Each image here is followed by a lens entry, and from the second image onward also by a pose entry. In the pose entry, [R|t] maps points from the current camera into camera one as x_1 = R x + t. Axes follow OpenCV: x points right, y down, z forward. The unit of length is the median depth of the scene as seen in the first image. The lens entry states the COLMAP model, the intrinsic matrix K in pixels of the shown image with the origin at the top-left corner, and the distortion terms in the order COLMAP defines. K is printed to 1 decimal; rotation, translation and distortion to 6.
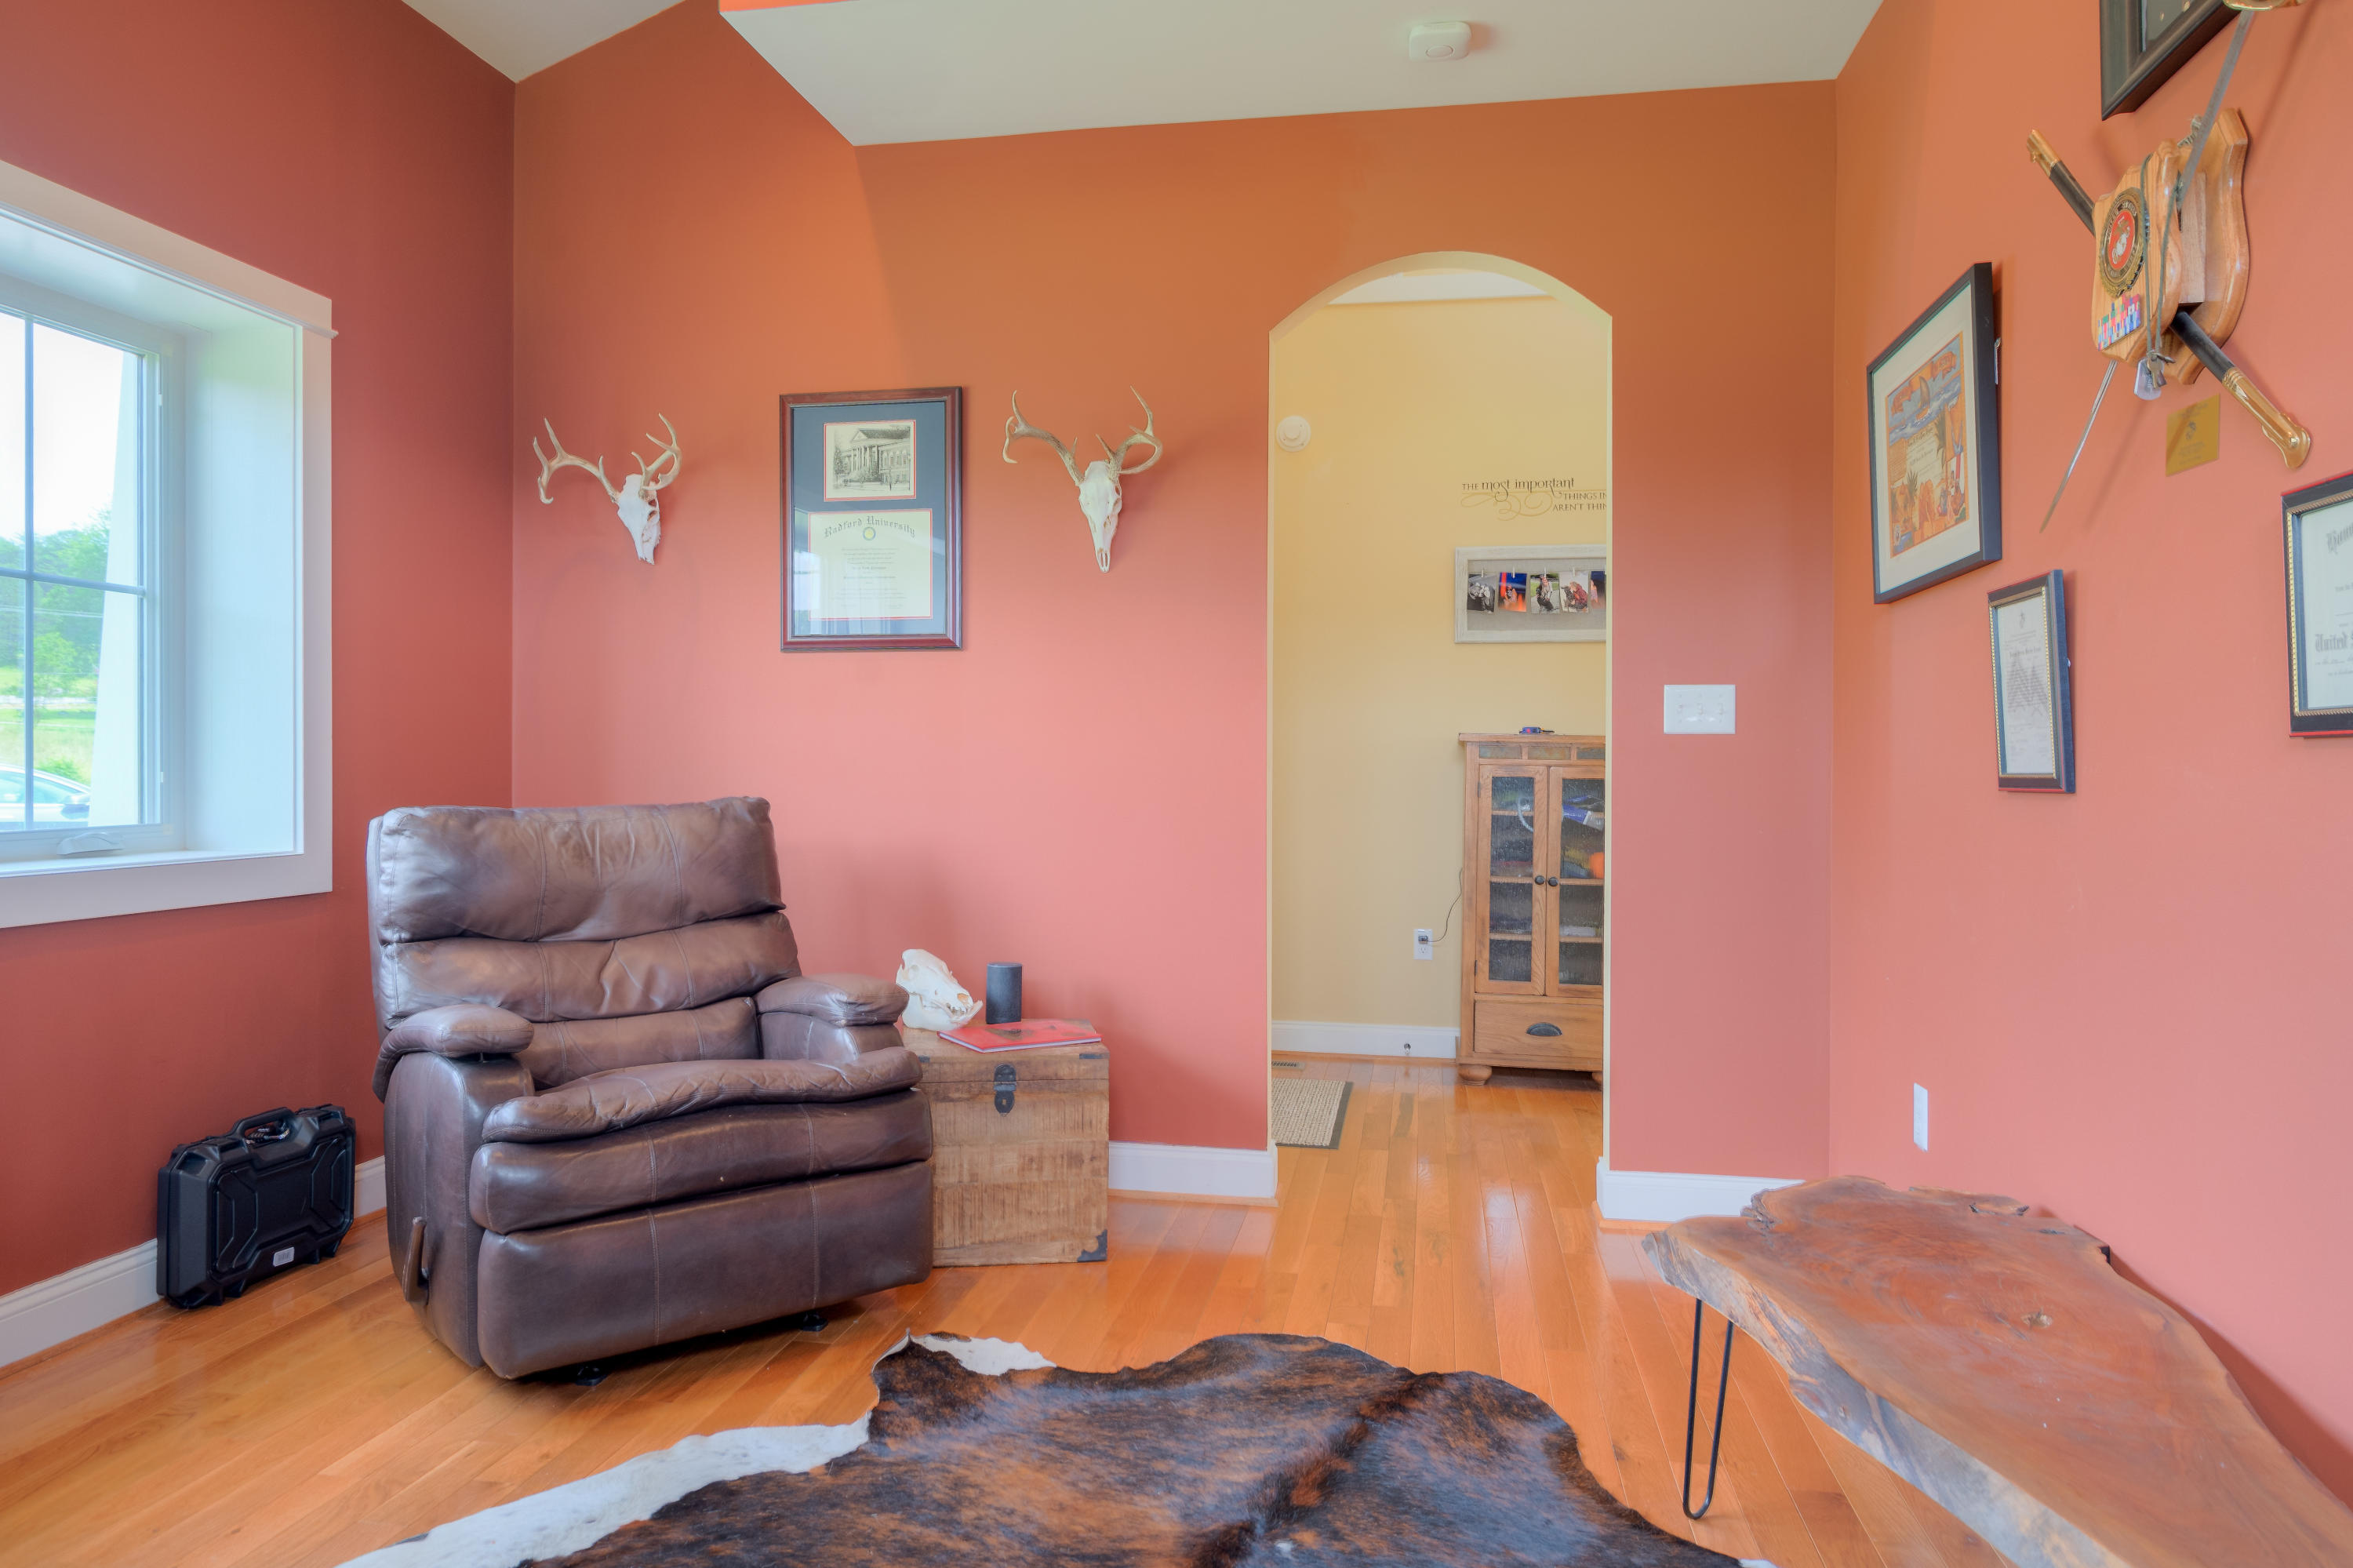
lens RADIAL K [[1461.3, 0, 1181.8], [0, 1461.3, 776.3], [0, 0, 1]] dist [-0.023957, 0.008050]
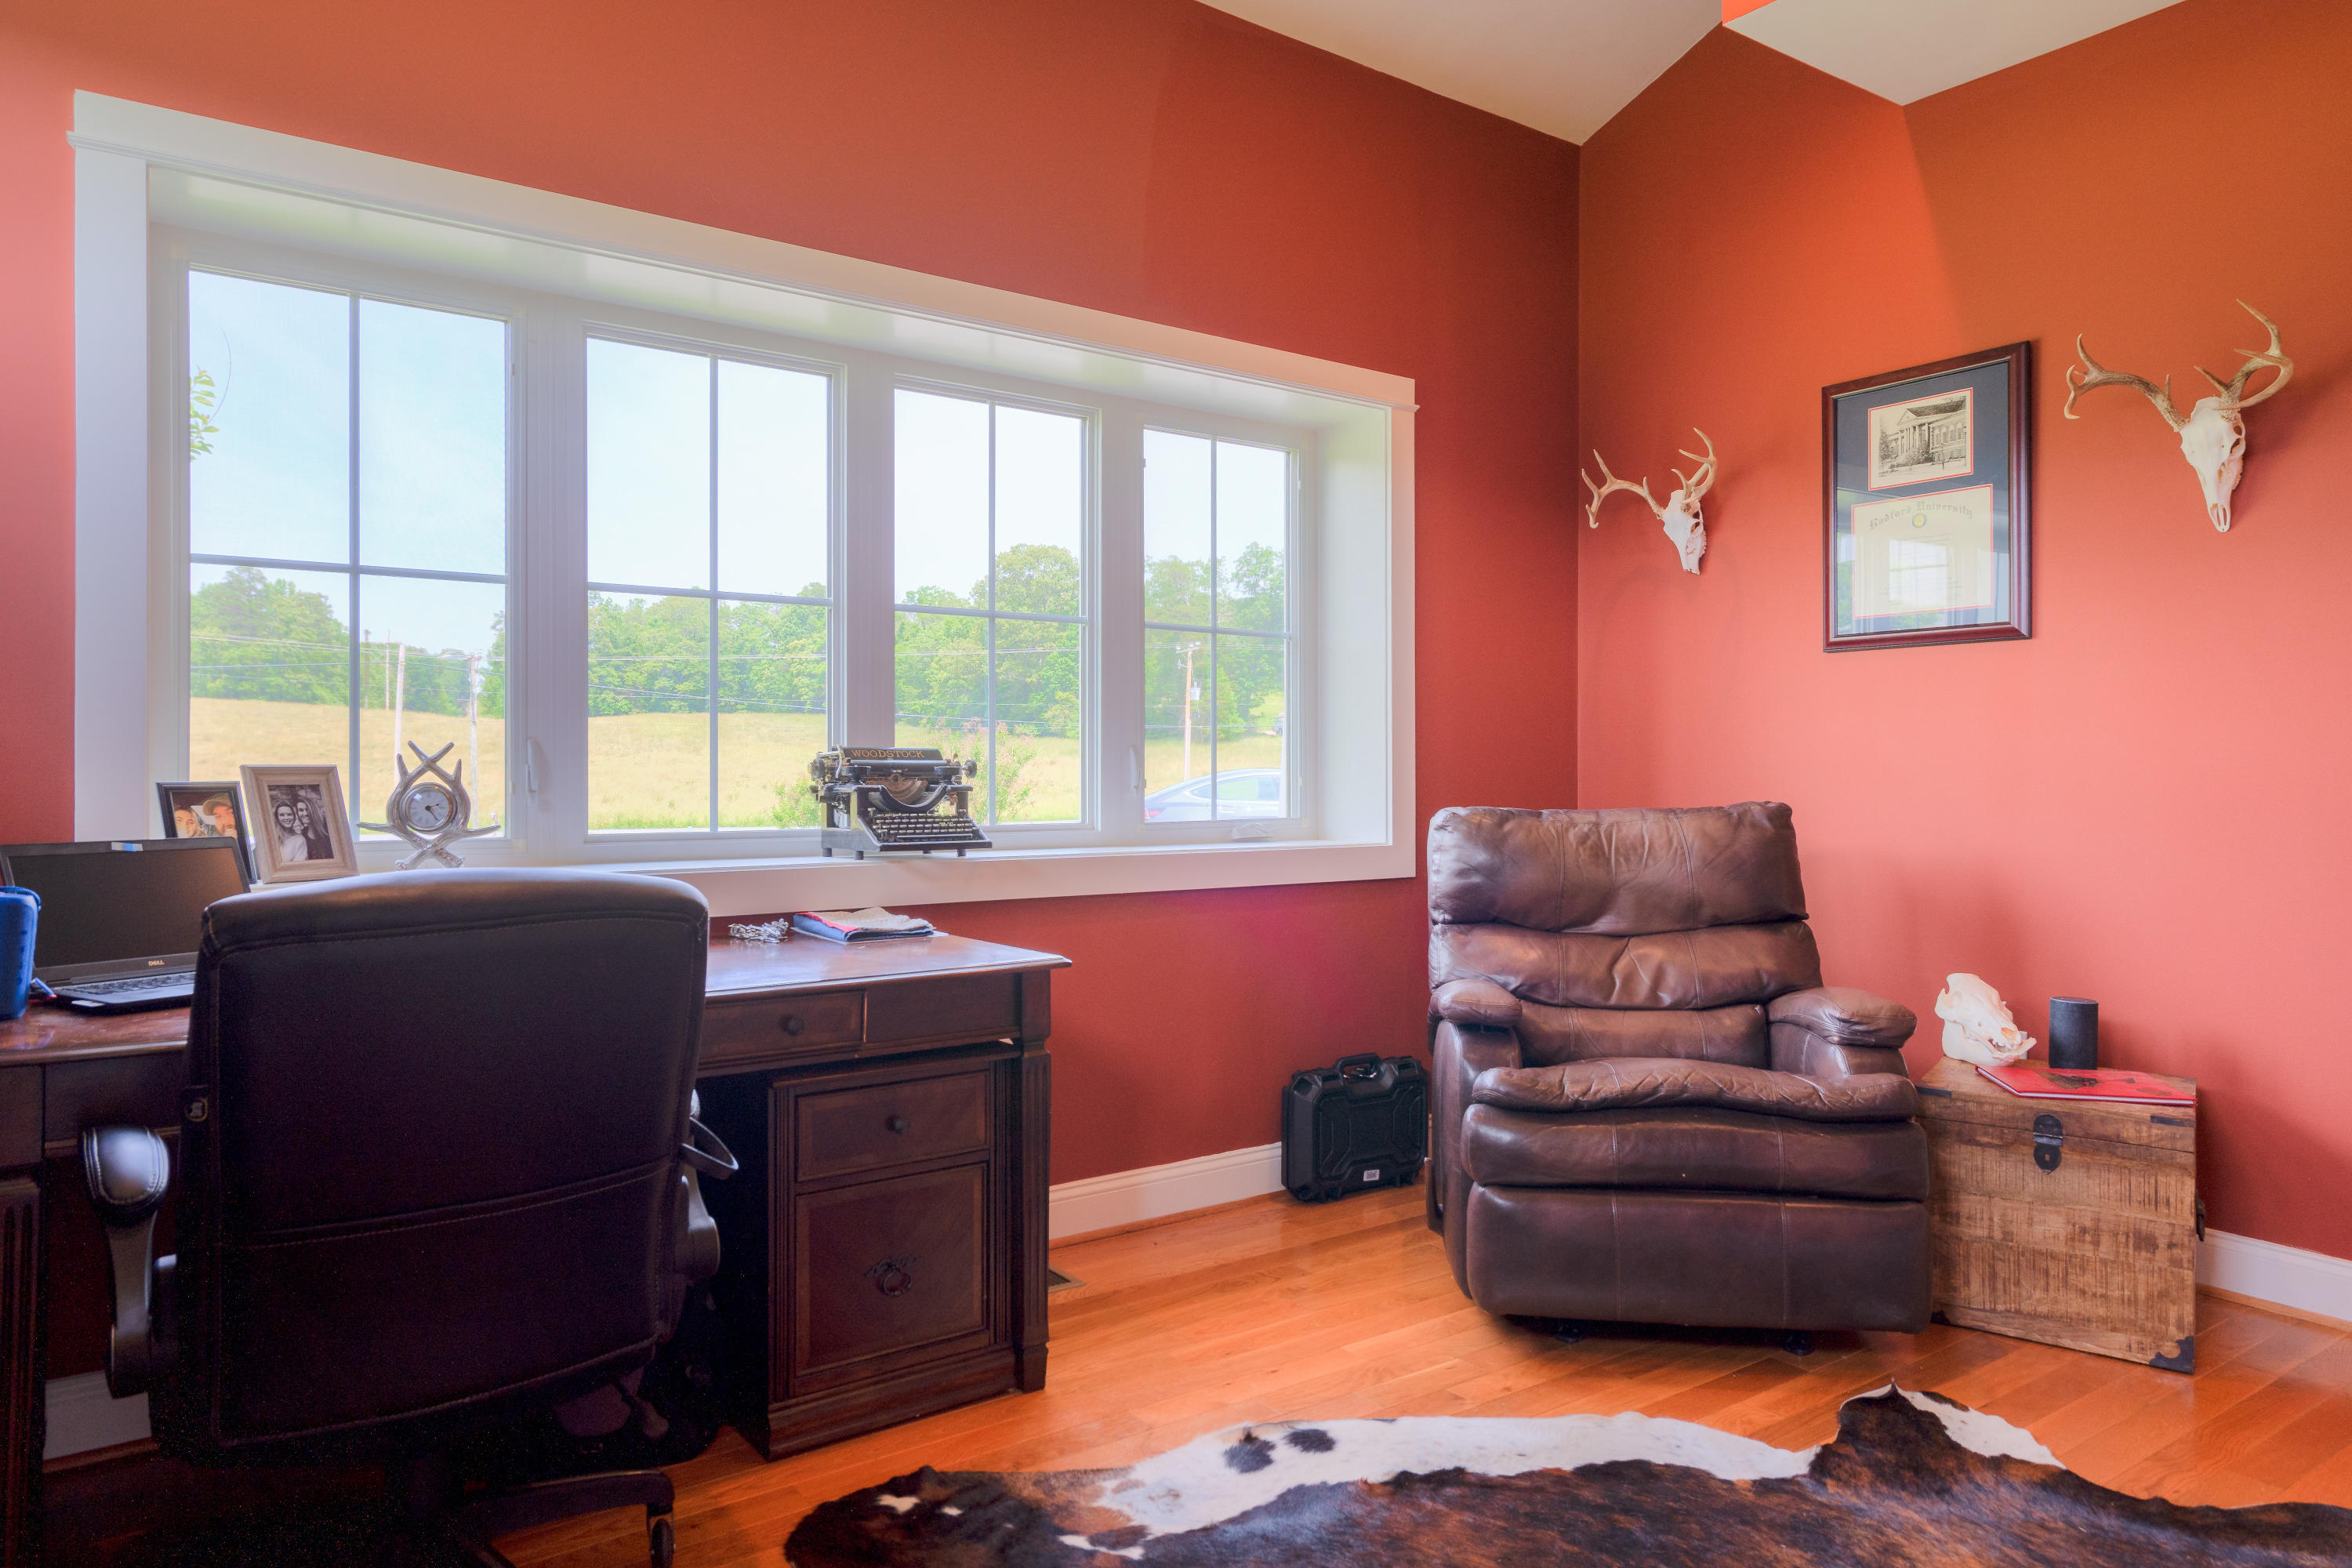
lens RADIAL K [[1460.6, 0, 1175.9], [0, 1460.6, 775.5], [0, 0, 1]] dist [-0.023957, 0.008050]
pose [[0.699428, 0.000012, -0.714703, 0.137837], [-0.003333, 0.999989, -0.003246, 0.000549], [0.714696, 0.004653, 0.699420, 0.025140]]
